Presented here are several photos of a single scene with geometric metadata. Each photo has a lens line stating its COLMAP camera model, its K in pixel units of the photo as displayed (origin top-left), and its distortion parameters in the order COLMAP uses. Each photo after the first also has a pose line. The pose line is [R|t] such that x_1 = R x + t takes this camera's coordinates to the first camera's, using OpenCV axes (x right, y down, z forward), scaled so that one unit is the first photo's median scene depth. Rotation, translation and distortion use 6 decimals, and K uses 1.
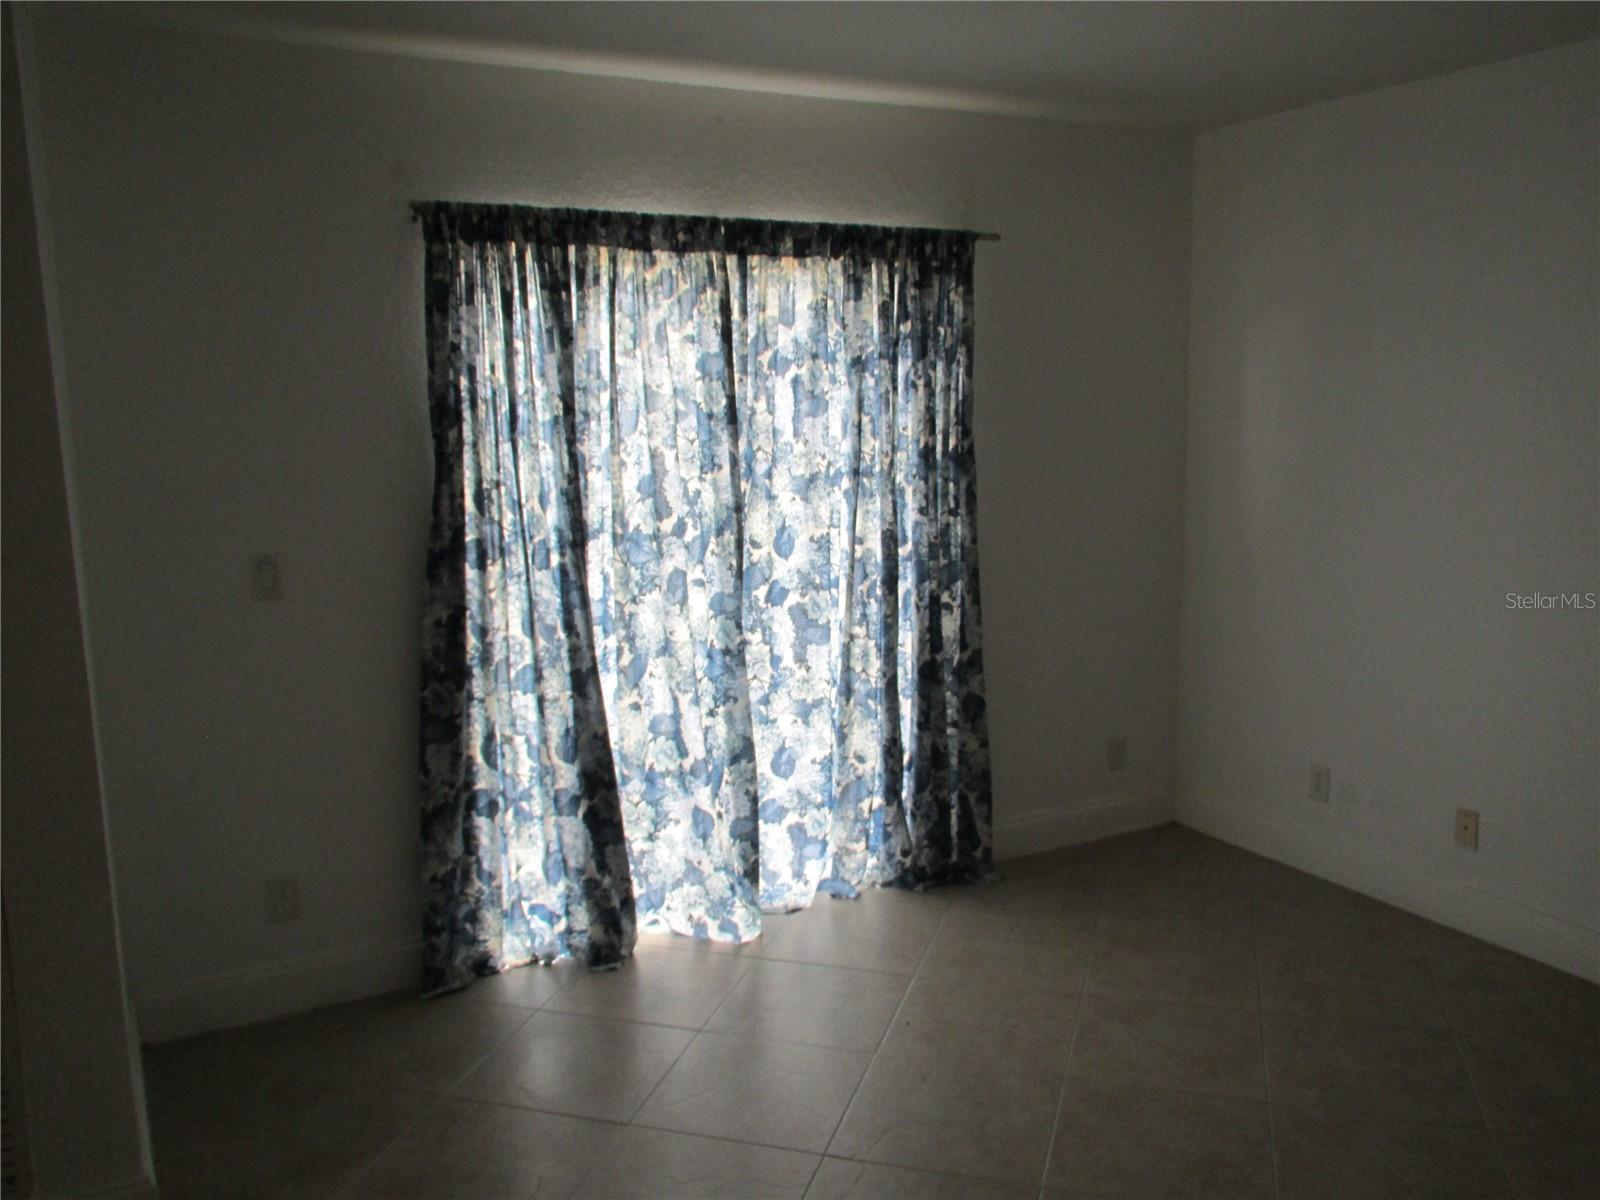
lens RADIAL K [[1312.2, 0, 800.8], [0, 1312.2, 598.1], [0, 0, 1]] dist [-0.043864, -0.001766]
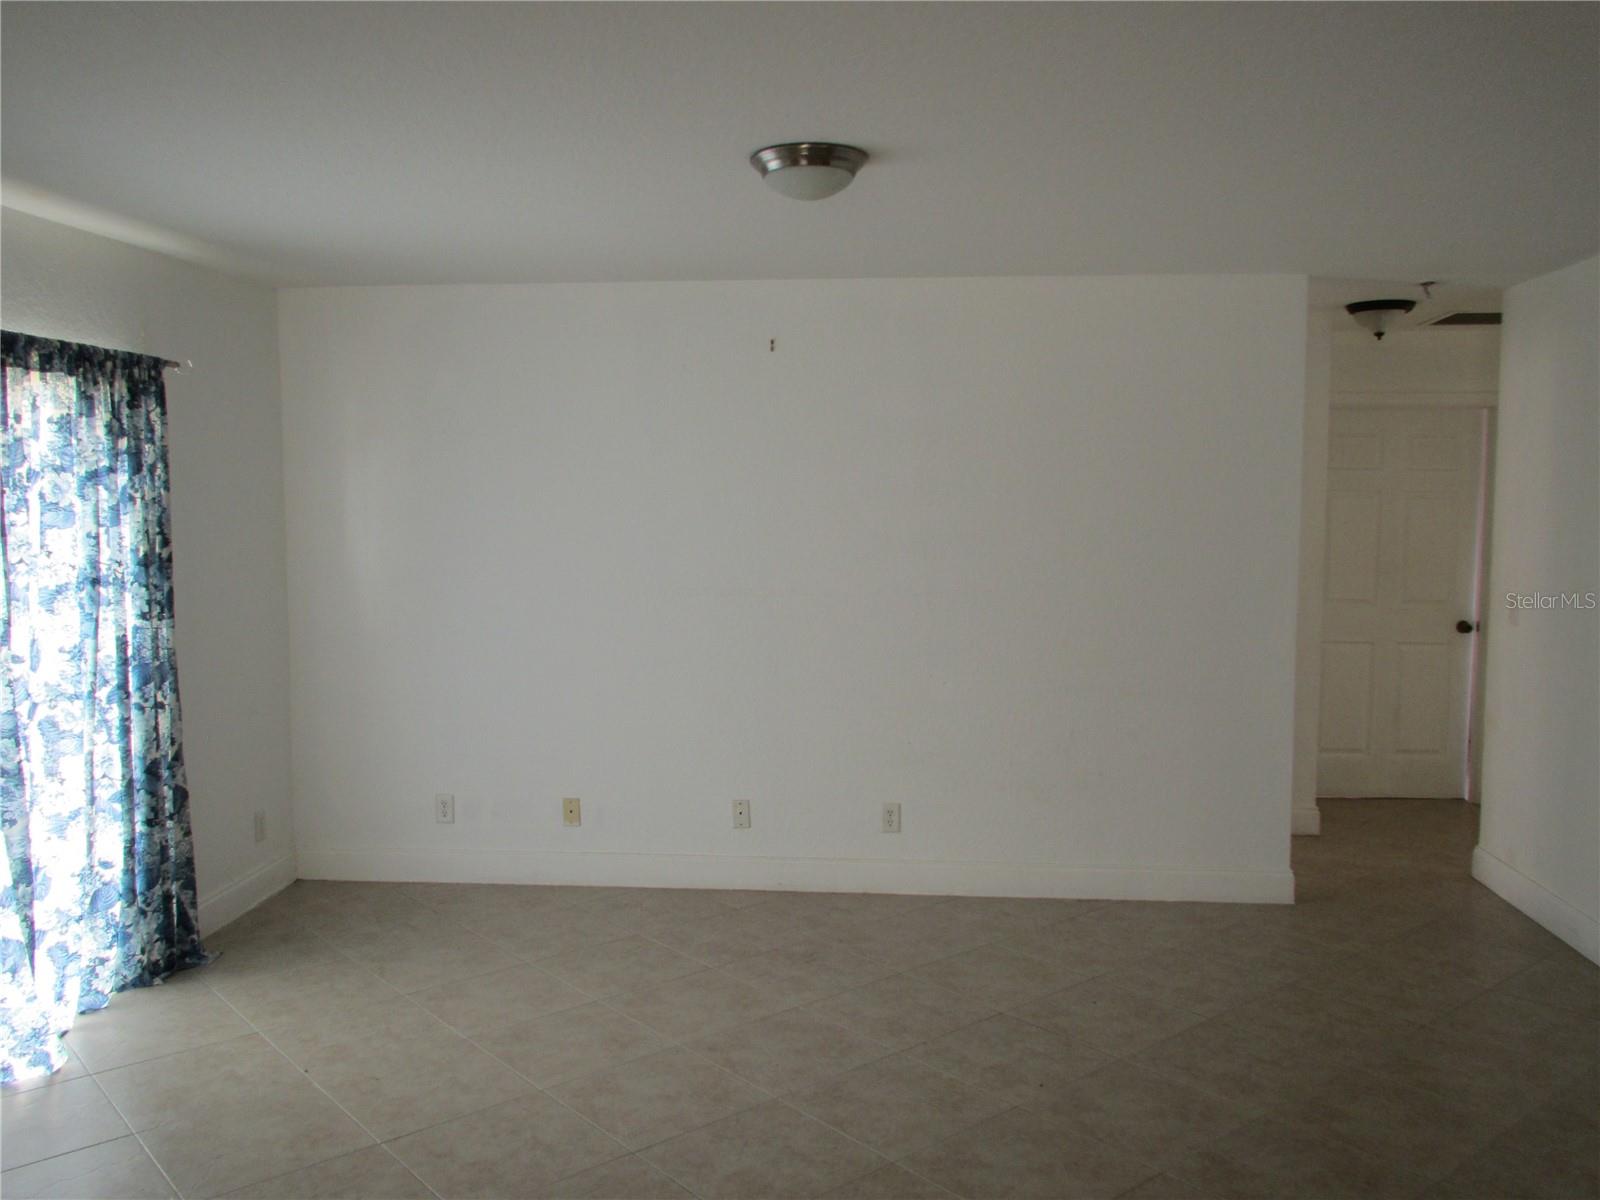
lens RADIAL K [[1312.2, 0, 801.4], [0, 1312.2, 599.9], [0, 0, 1]] dist [-0.043864, -0.001766]
pose [[0.542044, -0.053878, 0.838621, -0.519351], [0.123418, 0.992225, -0.016025, 0.002477], [-0.831238, 0.112187, 0.544479, -0.009368]]
